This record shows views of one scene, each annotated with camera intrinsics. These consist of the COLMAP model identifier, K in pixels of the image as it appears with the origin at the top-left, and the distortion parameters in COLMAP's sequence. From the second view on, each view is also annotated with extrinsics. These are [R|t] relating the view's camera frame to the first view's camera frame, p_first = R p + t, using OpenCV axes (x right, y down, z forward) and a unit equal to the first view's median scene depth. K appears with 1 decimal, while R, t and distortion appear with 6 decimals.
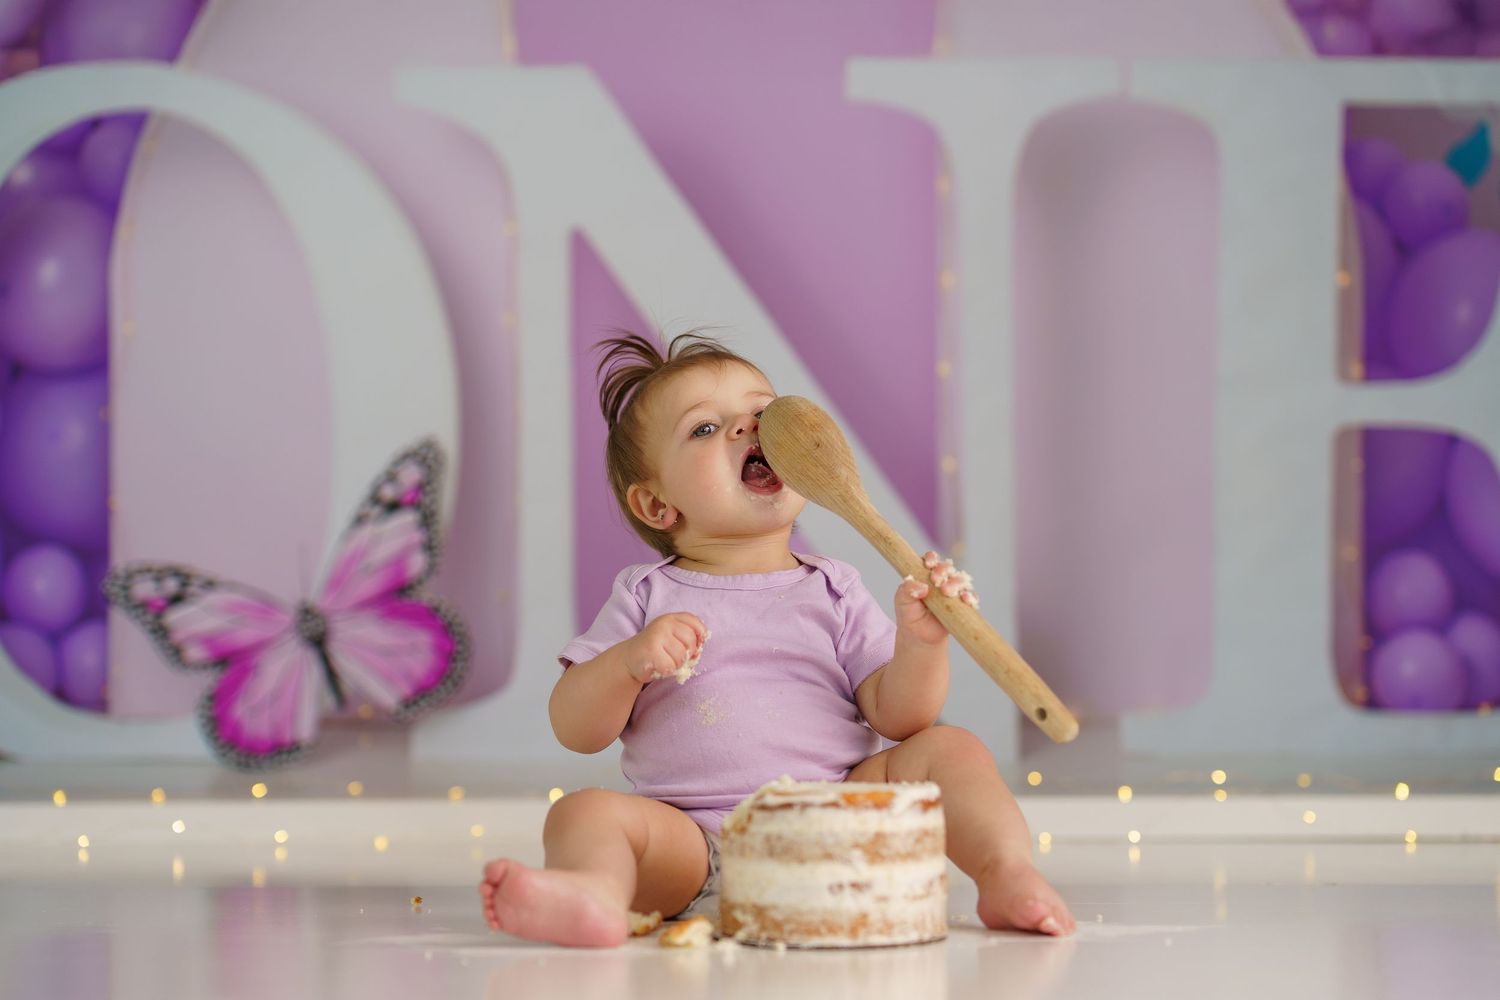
lens RADIAL K [[3588.6, 0, 742.9], [0, 3588.6, 524.9], [0, 0, 1]] dist [0.075836, 0.849938]
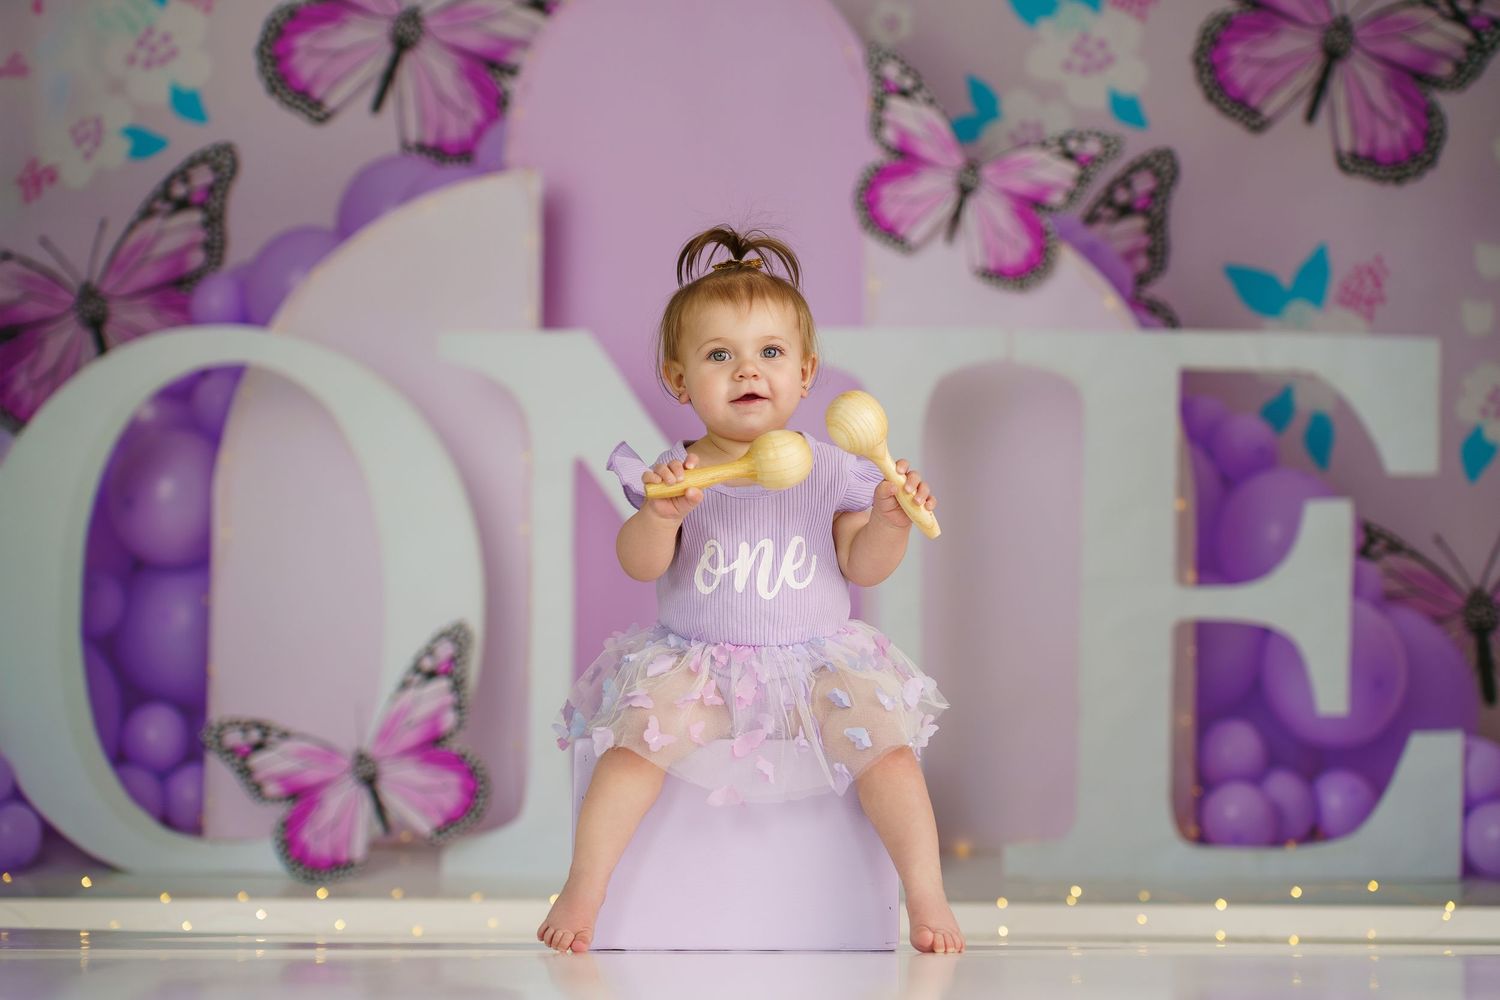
lens RADIAL K [[3554.0, 0, 787.0], [0, 3554.0, 499.7], [0, 0, 1]] dist [0.083165, 0.501316]
pose [[0.999941, 0.010234, 0.003564, 0.023316], [-0.009917, 0.996761, -0.079812, 0.032355], [-0.004369, 0.079772, 0.996804, -0.258816]]
